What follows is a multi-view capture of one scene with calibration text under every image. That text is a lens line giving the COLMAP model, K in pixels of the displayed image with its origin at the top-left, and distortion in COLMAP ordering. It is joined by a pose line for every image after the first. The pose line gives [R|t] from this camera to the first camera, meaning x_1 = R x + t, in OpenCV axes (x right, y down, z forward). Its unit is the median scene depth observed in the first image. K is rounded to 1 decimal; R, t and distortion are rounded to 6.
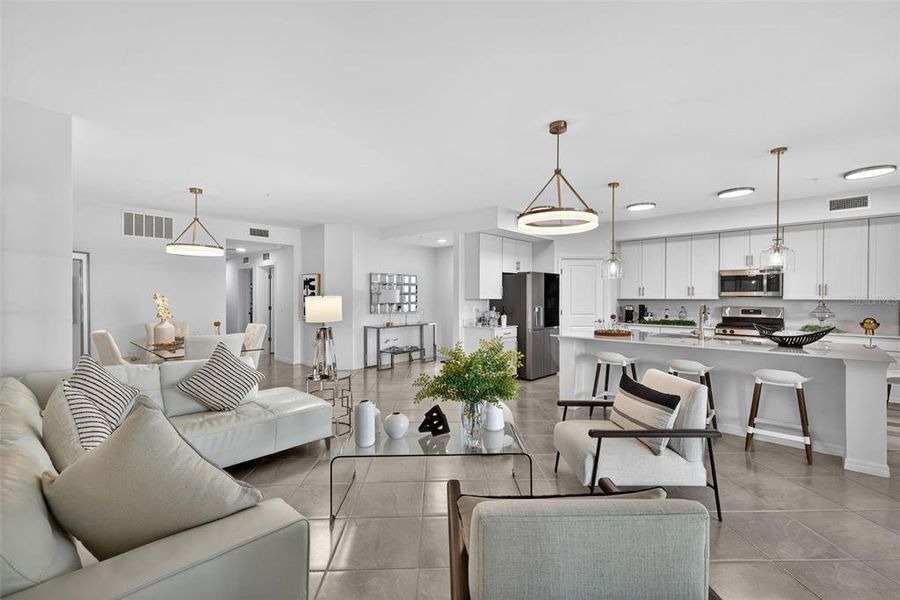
lens RADIAL K [[377.0, 0, 448.4], [0, 377.0, 299.1], [0, 0, 1]] dist [0.006856, -0.000487]
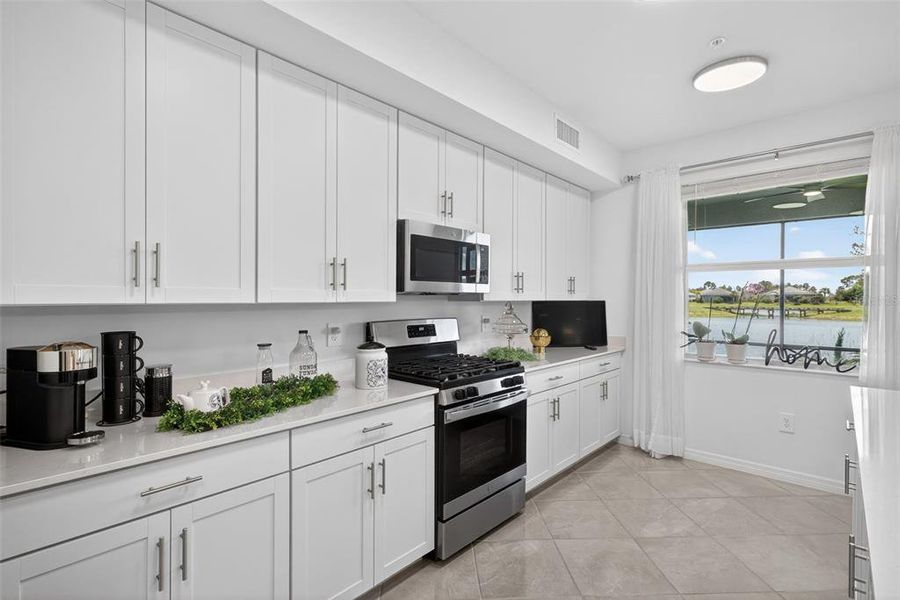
lens RADIAL K [[424.8, 0, 451.4], [0, 424.8, 299.5], [0, 0, 1]] dist [0.004751, -0.001668]
pose [[-0.027517, -0.010041, 0.999571, 0.316718], [0.002522, 0.999946, 0.010114, -0.005288], [-0.999618, 0.002799, -0.027490, 0.929358]]
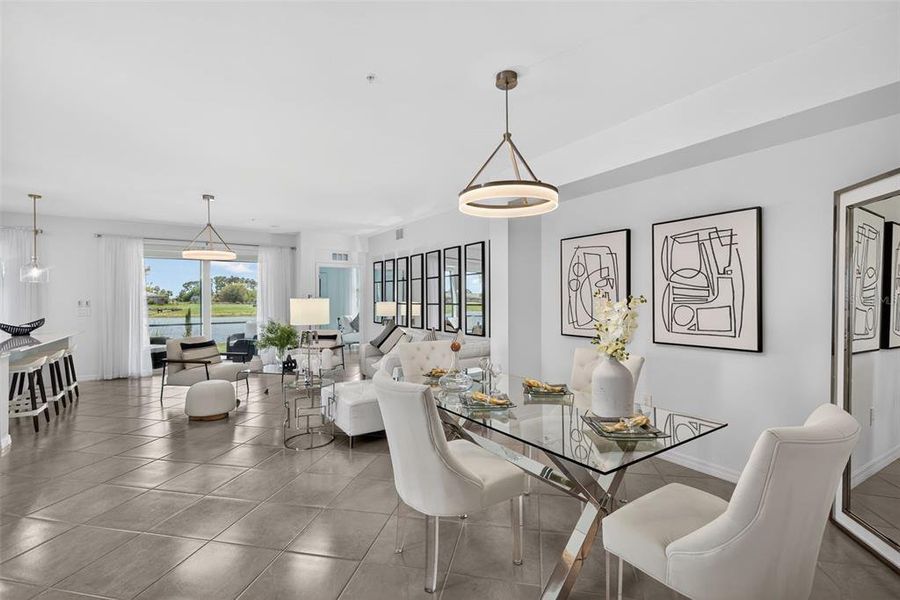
lens RADIAL K [[415.9, 0, 443.3], [0, 415.9, 296.3], [0, 0, 1]] dist [0.027534, -0.001845]
pose [[-0.965509, 0.001262, 0.260366, -0.572382], [0.001554, 0.999998, 0.000914, -0.009055], [-0.260364, 0.001288, -0.965510, 1.197358]]
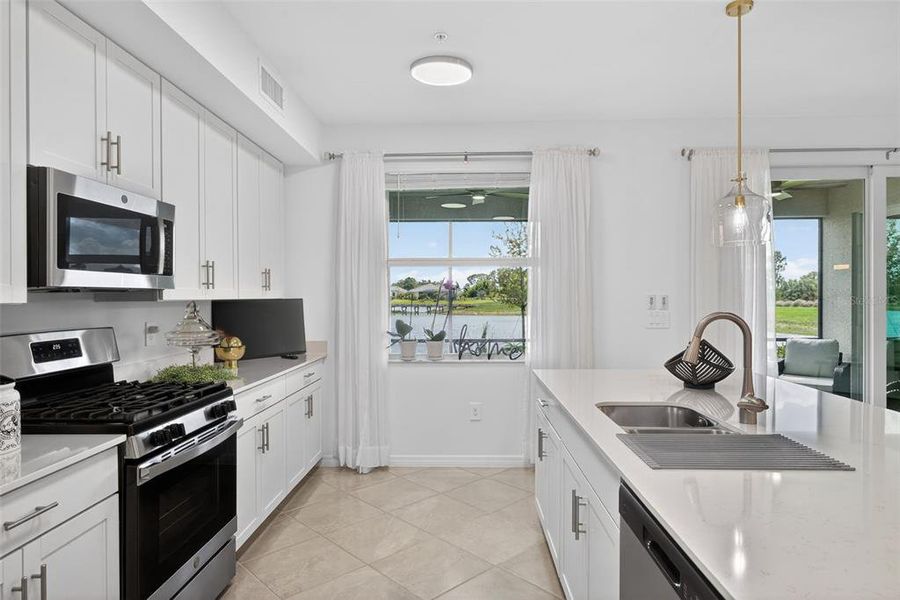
lens RADIAL K [[533.1, 0, 453.7], [0, 533.1, 298.7], [0, 0, 1]] dist [-0.000849, 0.002971]
pose [[-0.677999, -0.007149, 0.735028, 0.334598], [0.004816, 0.999888, 0.014168, -0.004930], [-0.735047, 0.013146, -0.677889, 0.992819]]
